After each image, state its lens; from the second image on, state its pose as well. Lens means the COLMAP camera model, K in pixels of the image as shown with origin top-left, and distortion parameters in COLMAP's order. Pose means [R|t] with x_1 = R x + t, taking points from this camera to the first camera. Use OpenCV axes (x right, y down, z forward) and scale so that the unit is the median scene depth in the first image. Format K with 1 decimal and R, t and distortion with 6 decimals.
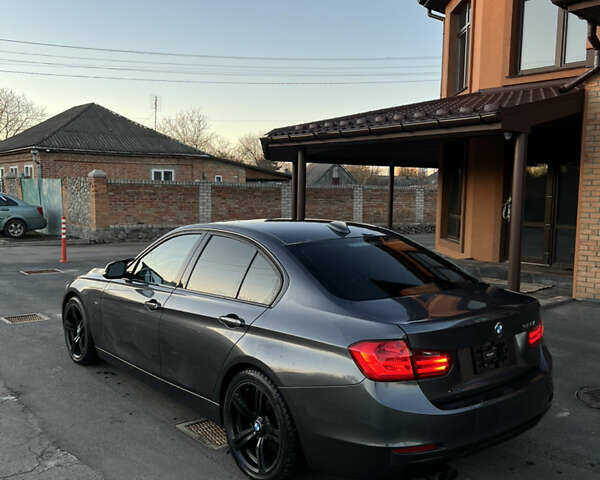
lens RADIAL K [[603.9, 0, 295.6], [0, 603.9, 220.5], [0, 0, 1]] dist [0.042362, -0.006383]
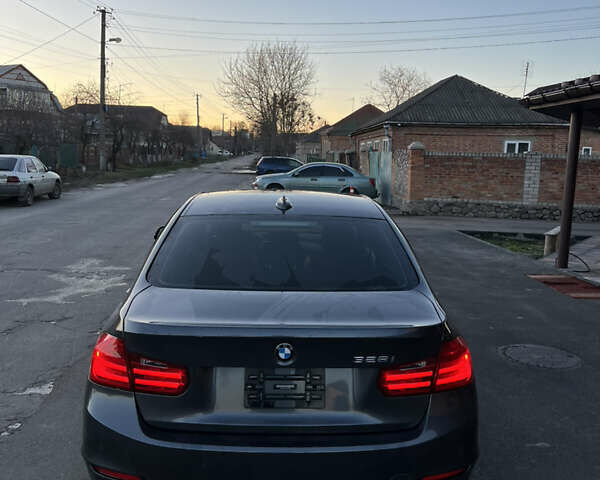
lens RADIAL K [[603.9, 0, 295.6], [0, 603.9, 220.5], [0, 0, 1]] dist [0.042362, -0.006383]
pose [[0.786404, 0.066968, -0.614071, 0.136967], [-0.040768, 0.997565, 0.056581, -0.002546], [0.616365, -0.019461, 0.787220, 0.082122]]
